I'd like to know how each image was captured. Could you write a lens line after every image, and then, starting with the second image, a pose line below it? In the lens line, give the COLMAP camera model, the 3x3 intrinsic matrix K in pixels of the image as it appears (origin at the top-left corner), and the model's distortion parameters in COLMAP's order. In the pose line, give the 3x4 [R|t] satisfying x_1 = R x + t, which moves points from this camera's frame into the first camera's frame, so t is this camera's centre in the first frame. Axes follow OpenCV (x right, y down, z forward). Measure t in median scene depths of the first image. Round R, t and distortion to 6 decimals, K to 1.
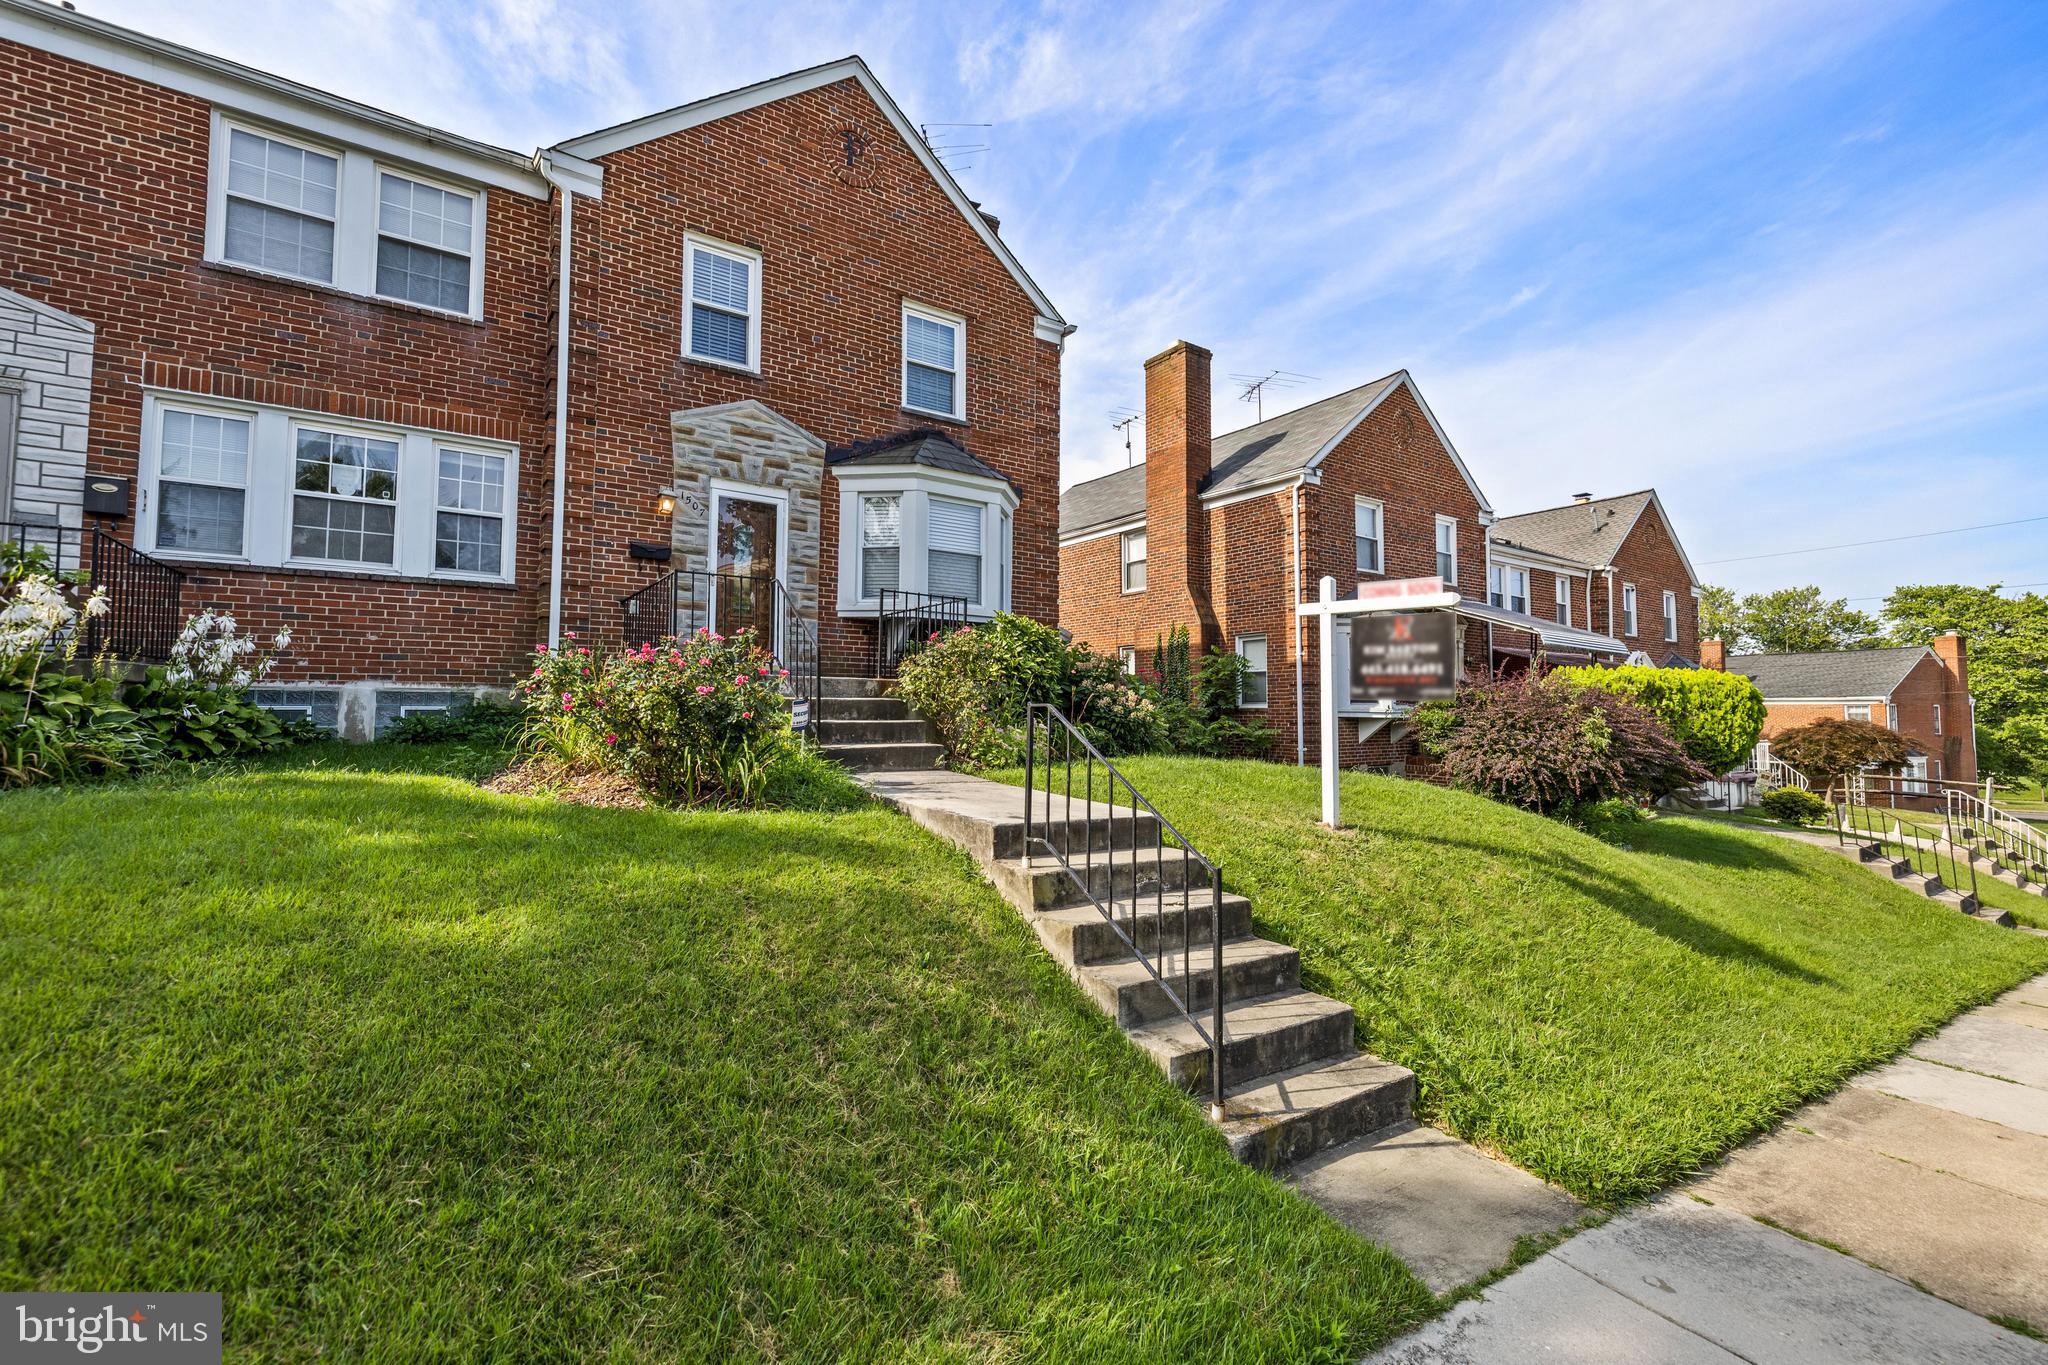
lens RADIAL K [[879.5, 0, 1012.9], [0, 879.5, 677.7], [0, 0, 1]] dist [0.002928, 0.000263]
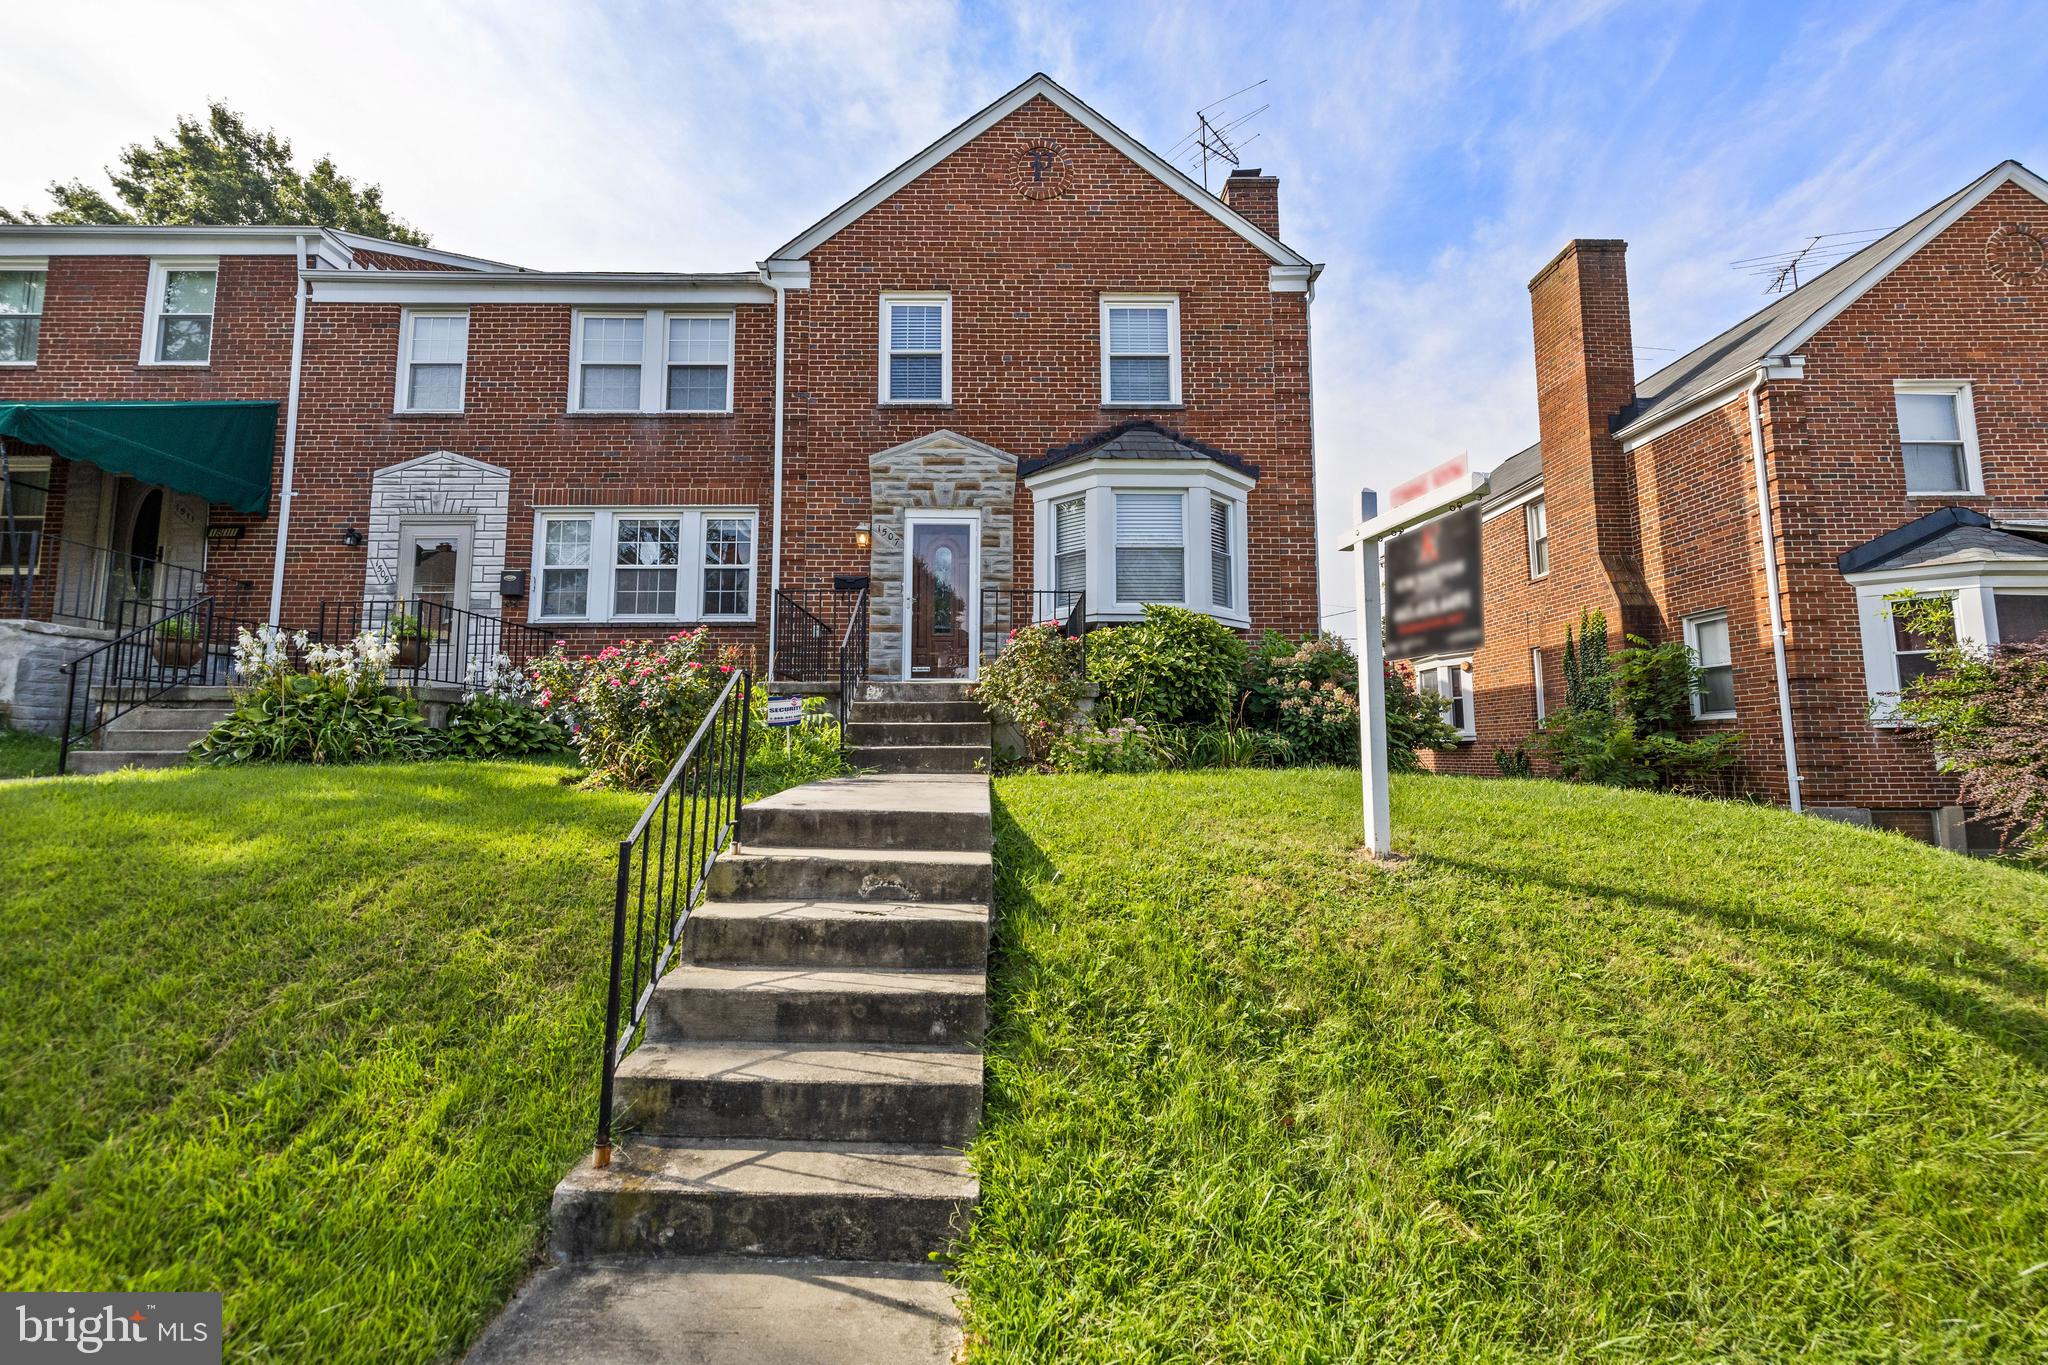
lens RADIAL K [[879.5, 0, 1020.8], [0, 879.5, 675.9], [0, 0, 1]] dist [0.002928, 0.000263]
pose [[0.823353, -0.058508, -0.564506, 0.361009], [0.028942, 0.997706, -0.061195, 0.045909], [0.566792, 0.034047, 0.823157, 0.198401]]
